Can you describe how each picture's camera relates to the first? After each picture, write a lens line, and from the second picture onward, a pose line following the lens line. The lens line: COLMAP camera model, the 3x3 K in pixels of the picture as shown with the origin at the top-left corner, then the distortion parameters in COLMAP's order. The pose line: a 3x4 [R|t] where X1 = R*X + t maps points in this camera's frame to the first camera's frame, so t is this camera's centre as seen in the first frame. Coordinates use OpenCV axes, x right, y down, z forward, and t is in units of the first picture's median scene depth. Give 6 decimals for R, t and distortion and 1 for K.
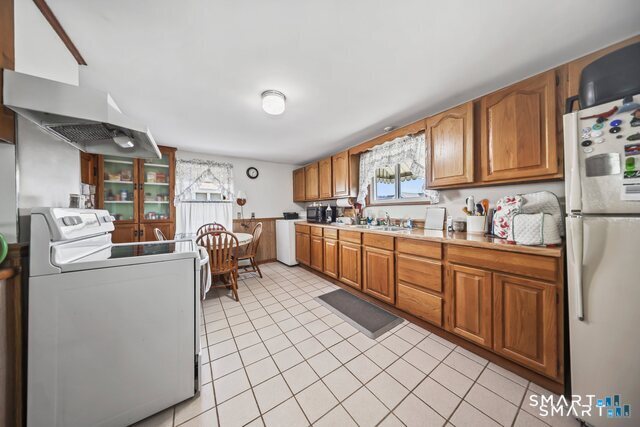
lens RADIAL K [[191.6, 0, 320.0], [0, 191.6, 213.5], [0, 0, 1]] dist [0.000062, -0.000005]
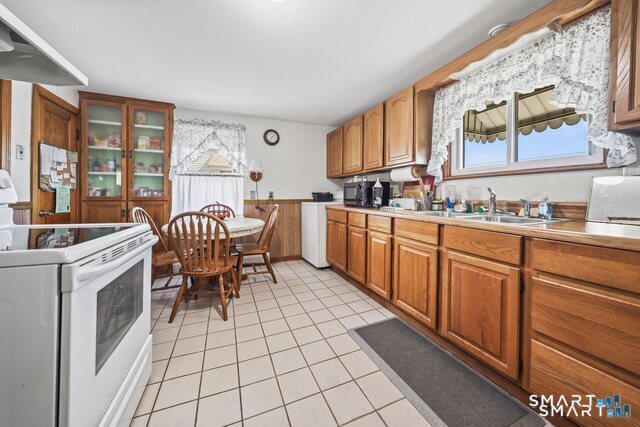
lens RADIAL K [[225.2, 0, 318.9], [0, 225.2, 204.9], [0, 0, 1]] dist [-0.008071, -0.000043]
pose [[0.978187, 0.023210, -0.206427, 0.011654], [-0.018327, 0.999506, 0.025535, 0.027899], [0.206918, -0.021195, 0.978129, 0.247472]]
